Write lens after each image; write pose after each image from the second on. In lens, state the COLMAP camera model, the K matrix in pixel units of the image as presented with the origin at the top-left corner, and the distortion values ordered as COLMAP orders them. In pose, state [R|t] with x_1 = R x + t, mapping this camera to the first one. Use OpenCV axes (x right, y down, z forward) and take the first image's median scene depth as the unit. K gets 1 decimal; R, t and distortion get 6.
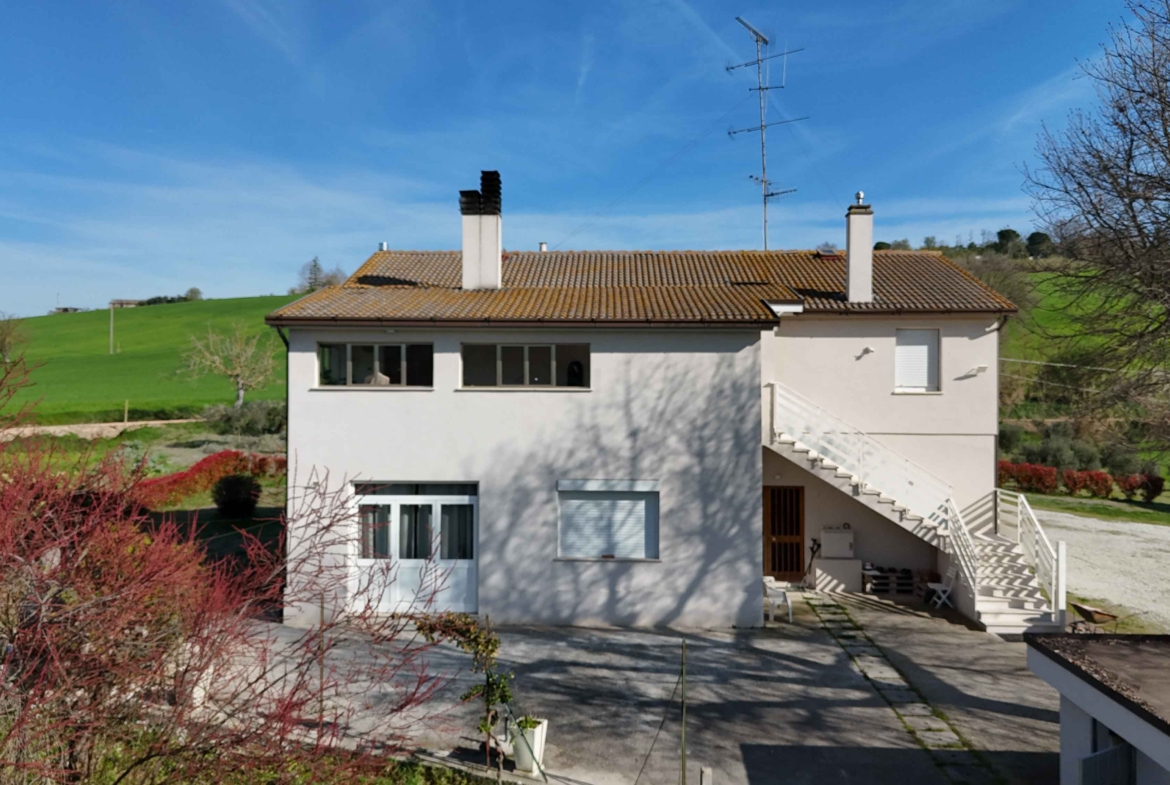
lens RADIAL K [[1034.1, 0, 586.6], [0, 1034.1, 381.1], [0, 0, 1]] dist [0.102185, -0.169714]
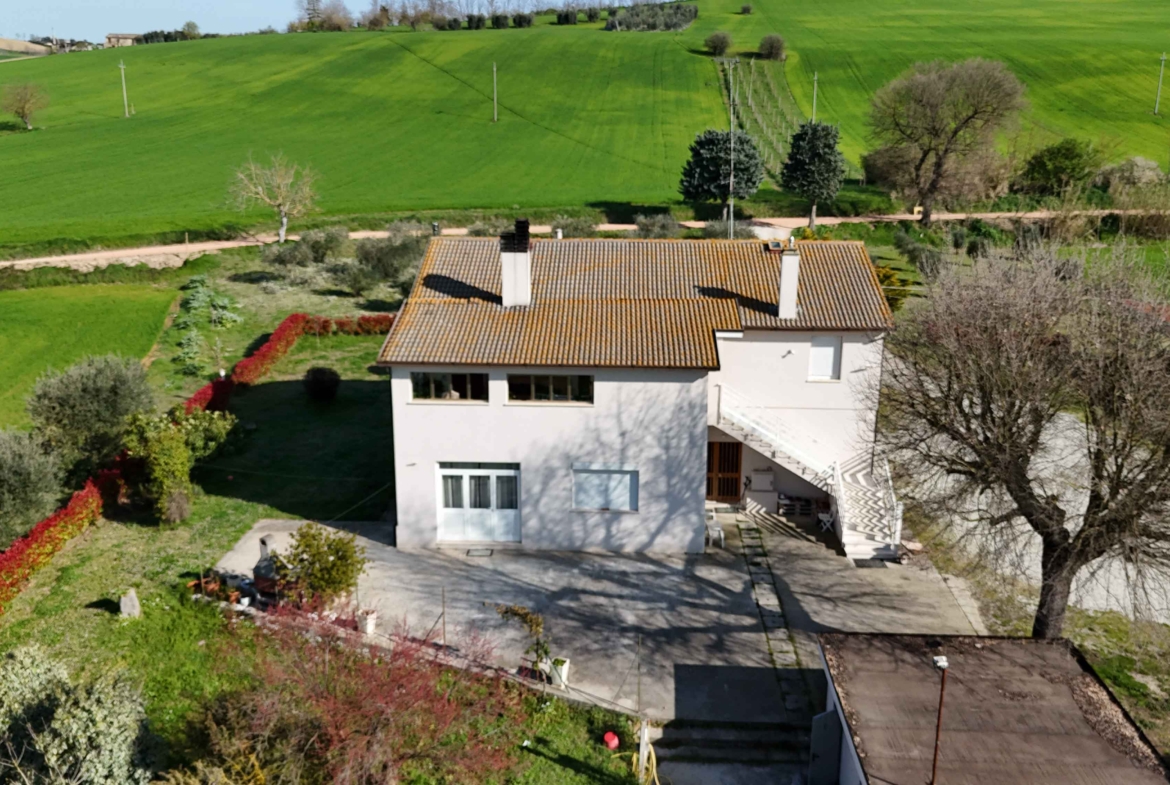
lens RADIAL K [[1001.4, 0, 585.0], [0, 1001.4, 392.5], [0, 0, 1]] dist [0.116014, -0.164632]
pose [[0.999951, 0.002292, -0.009640, 0.004370], [0.000239, 0.967020, 0.254701, -0.378662], [0.009906, -0.254691, 0.966972, -0.396606]]
